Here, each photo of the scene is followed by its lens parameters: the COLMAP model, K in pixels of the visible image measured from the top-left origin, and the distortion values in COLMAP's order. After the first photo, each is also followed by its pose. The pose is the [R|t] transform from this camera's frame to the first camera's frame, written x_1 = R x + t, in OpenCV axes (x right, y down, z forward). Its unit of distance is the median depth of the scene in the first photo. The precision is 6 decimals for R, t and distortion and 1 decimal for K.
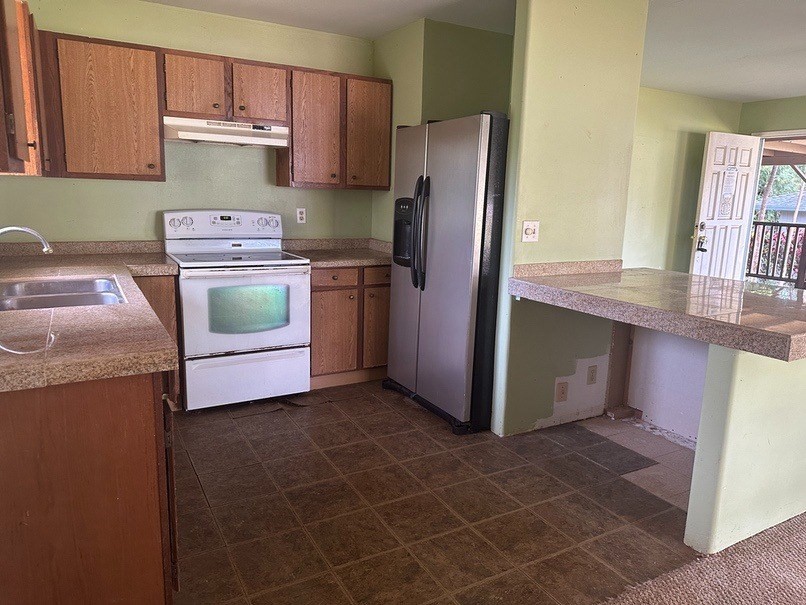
lens RADIAL K [[557.5, 0, 403.0], [0, 557.5, 302.5], [0, 0, 1]] dist [0.191650, -0.316793]
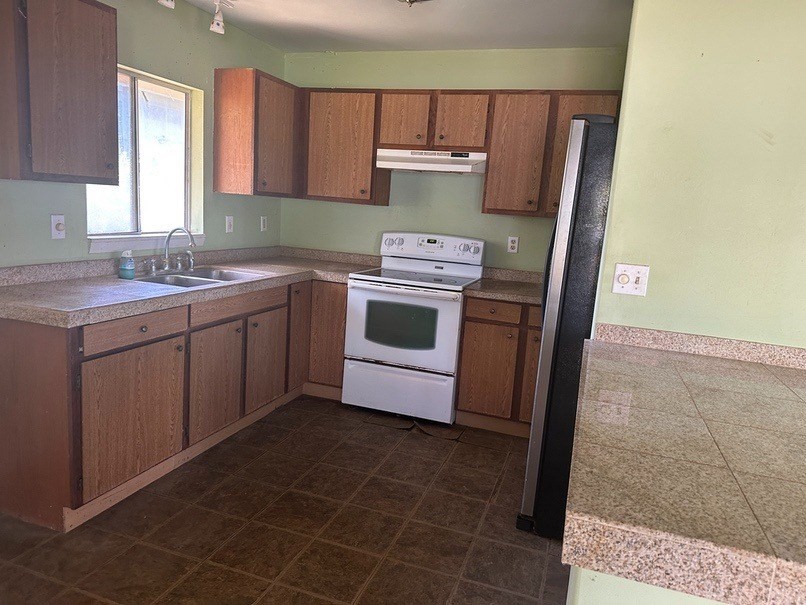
lens RADIAL K [[557.5, 0, 403.0], [0, 557.5, 302.5], [0, 0, 1]] dist [0.191650, -0.316793]
pose [[0.676176, 0.146420, -0.722044, 0.463117], [-0.192384, 0.981140, 0.018798, -0.049276], [0.711178, 0.126199, 0.691592, 0.272813]]
